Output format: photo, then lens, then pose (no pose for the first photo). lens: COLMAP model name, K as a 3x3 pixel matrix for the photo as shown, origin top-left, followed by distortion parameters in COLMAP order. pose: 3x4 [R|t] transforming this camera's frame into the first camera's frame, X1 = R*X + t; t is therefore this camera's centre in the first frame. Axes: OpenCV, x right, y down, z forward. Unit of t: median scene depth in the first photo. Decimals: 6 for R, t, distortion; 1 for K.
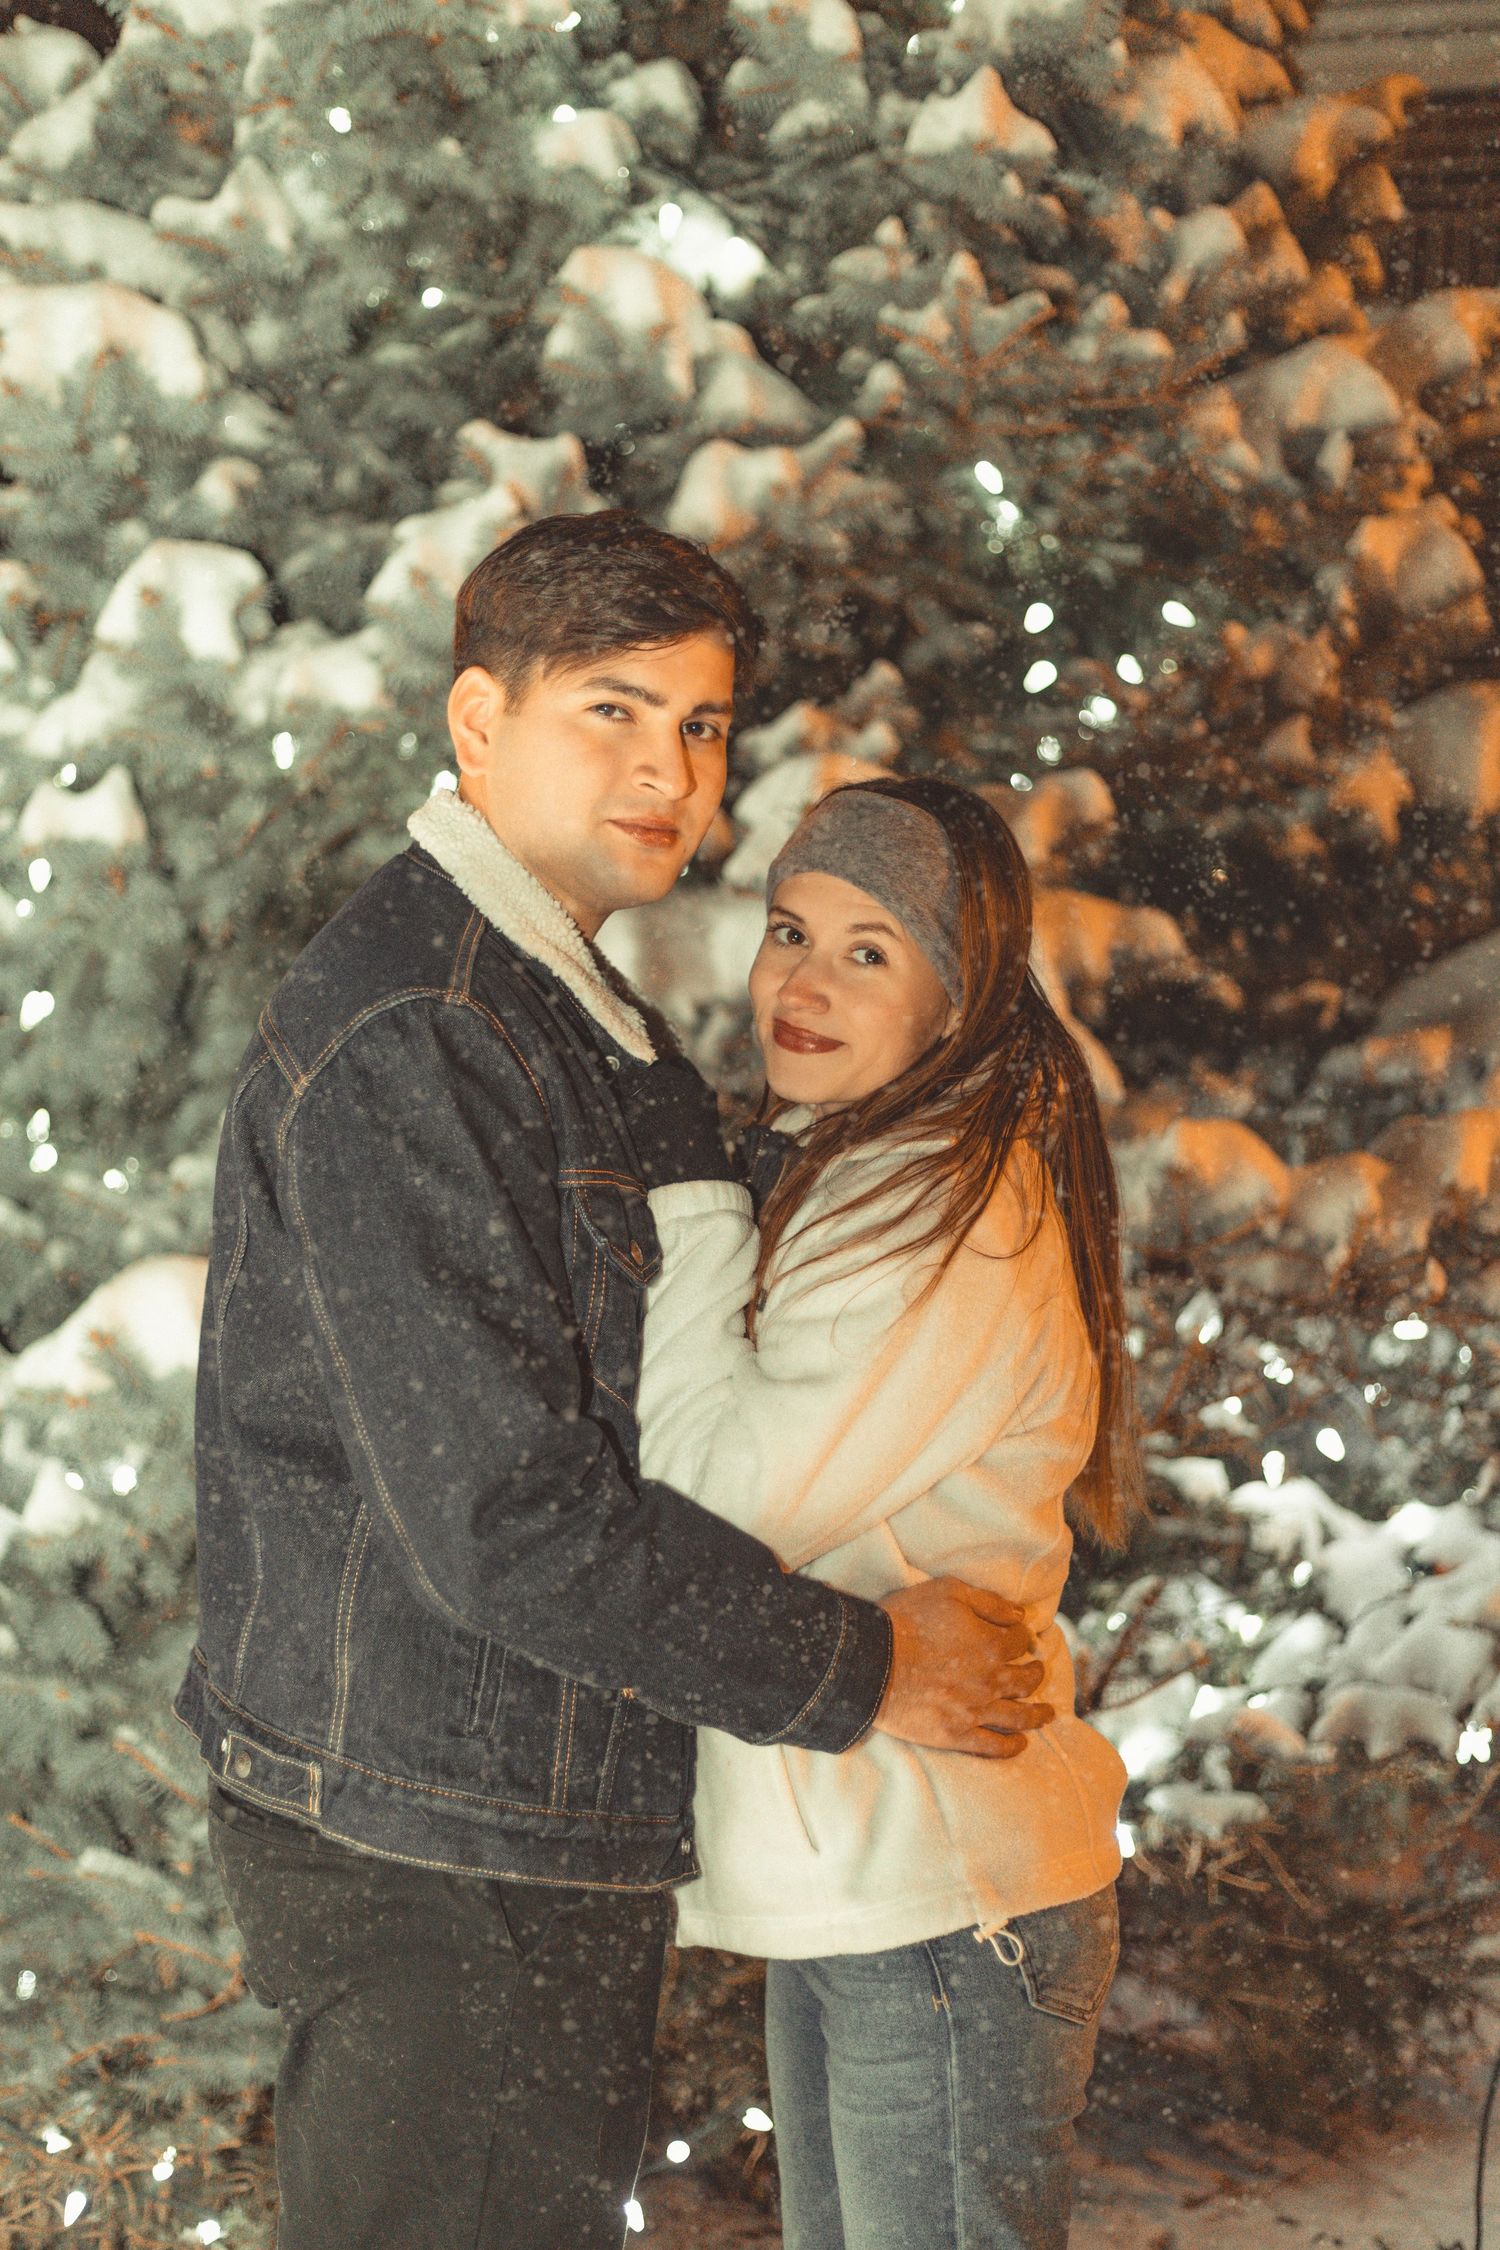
lens RADIAL K [[3205.4, 0, 767.2], [0, 3205.4, 1126.4], [0, 0, 1]] dist [0.018008, 0.049180]
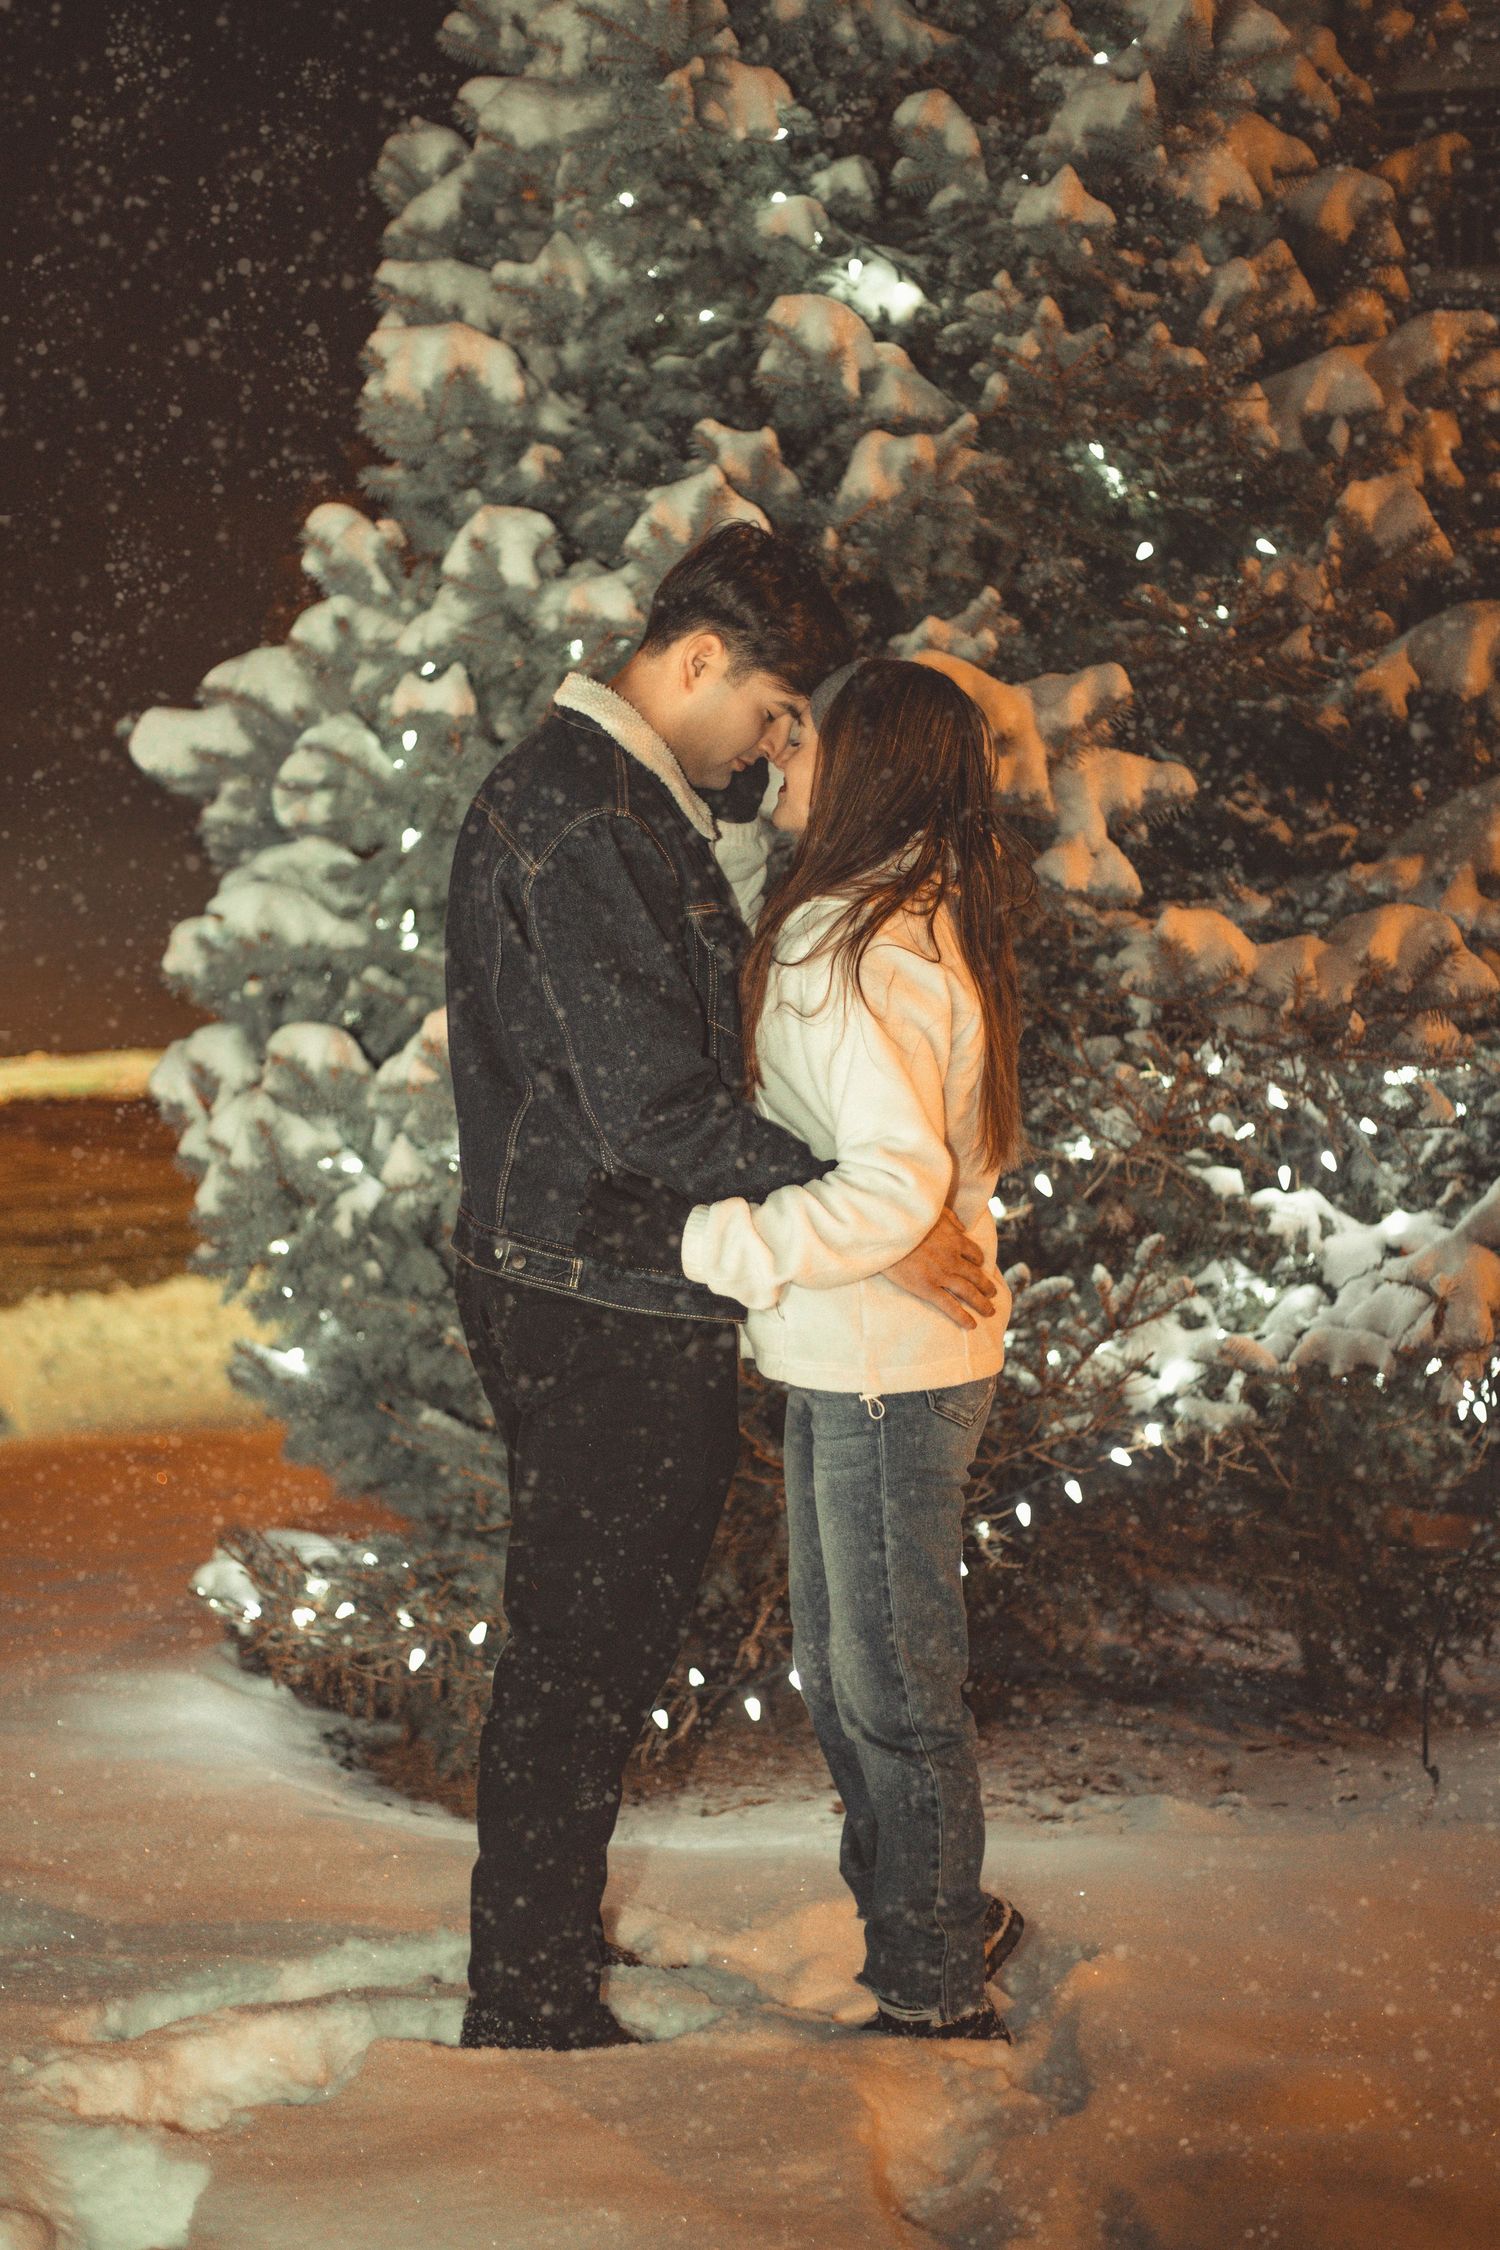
lens RADIAL K [[3156.6, 0, 752.1], [0, 3156.6, 1090.8], [0, 0, 1]] dist [-0.074525, -0.058424]
pose [[0.990325, 0.017090, -0.137714, 0.120833], [-0.014394, 0.999685, 0.020555, 0.047007], [0.138022, -0.018374, 0.990259, -0.365644]]
